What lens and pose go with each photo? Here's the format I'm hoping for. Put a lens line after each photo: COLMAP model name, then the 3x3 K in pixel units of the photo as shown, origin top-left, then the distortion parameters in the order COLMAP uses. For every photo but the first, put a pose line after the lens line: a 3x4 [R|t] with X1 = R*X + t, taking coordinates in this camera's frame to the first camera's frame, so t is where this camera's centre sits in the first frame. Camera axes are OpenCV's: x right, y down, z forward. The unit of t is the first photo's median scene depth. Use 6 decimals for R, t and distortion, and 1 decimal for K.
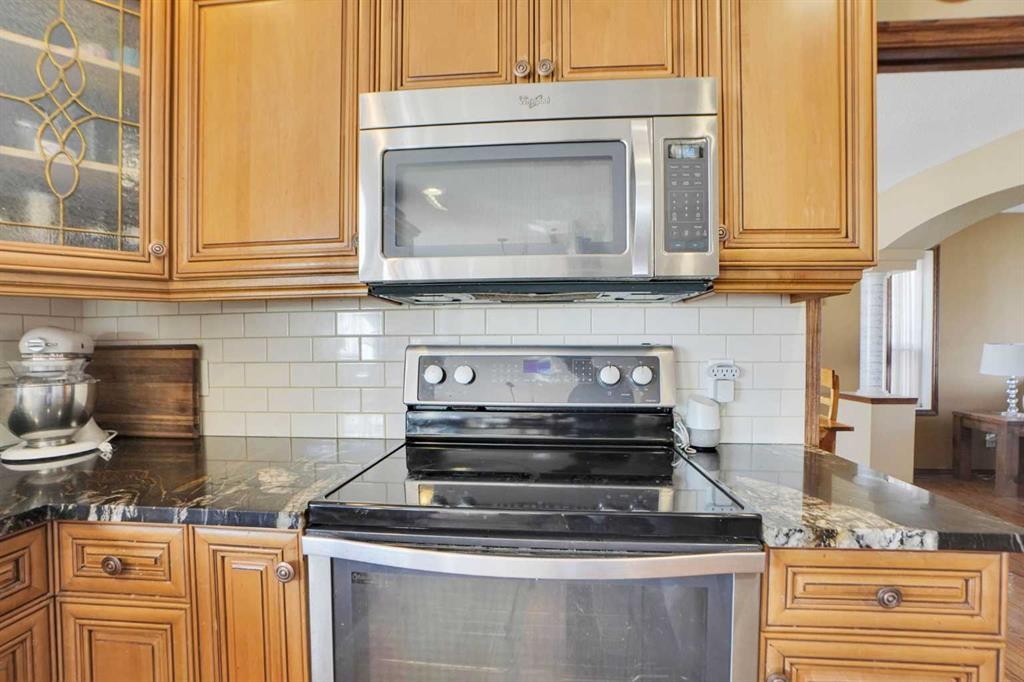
lens RADIAL K [[447.4, 0, 505.7], [0, 447.4, 348.0], [0, 0, 1]] dist [-0.016995, -0.000199]
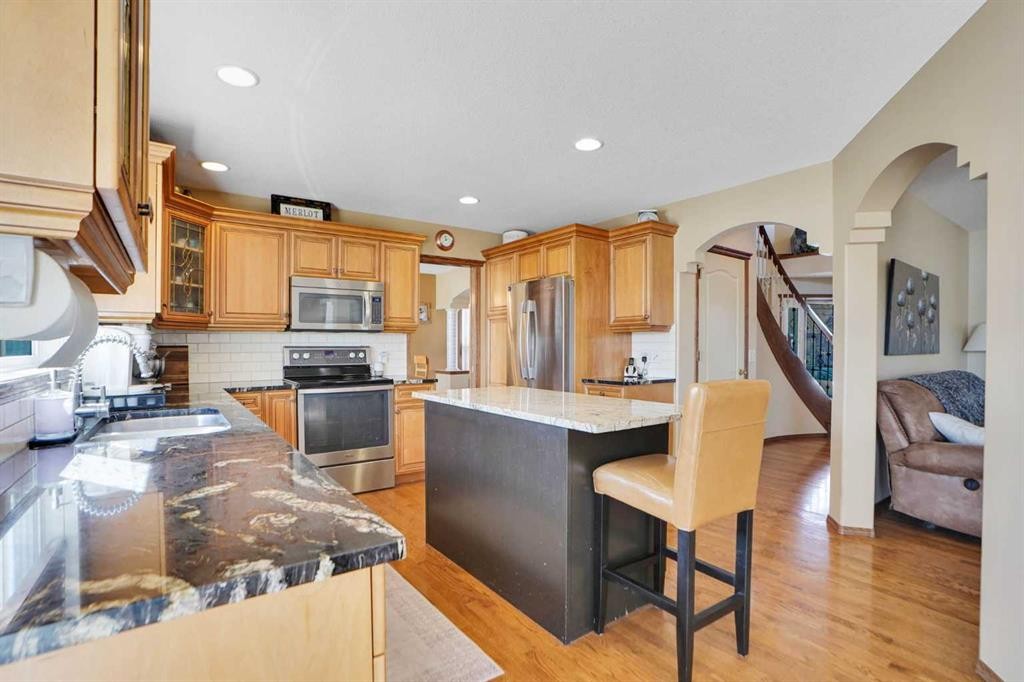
lens RADIAL K [[477.7, 0, 507.6], [0, 477.7, 343.4], [0, 0, 1]] dist [-0.034165, 0.009279]
pose [[0.747948, 0.004632, 0.663741, -1.240130], [-0.002288, 0.999988, -0.004400, -0.013147], [-0.663754, 0.001772, 0.747949, -2.382039]]
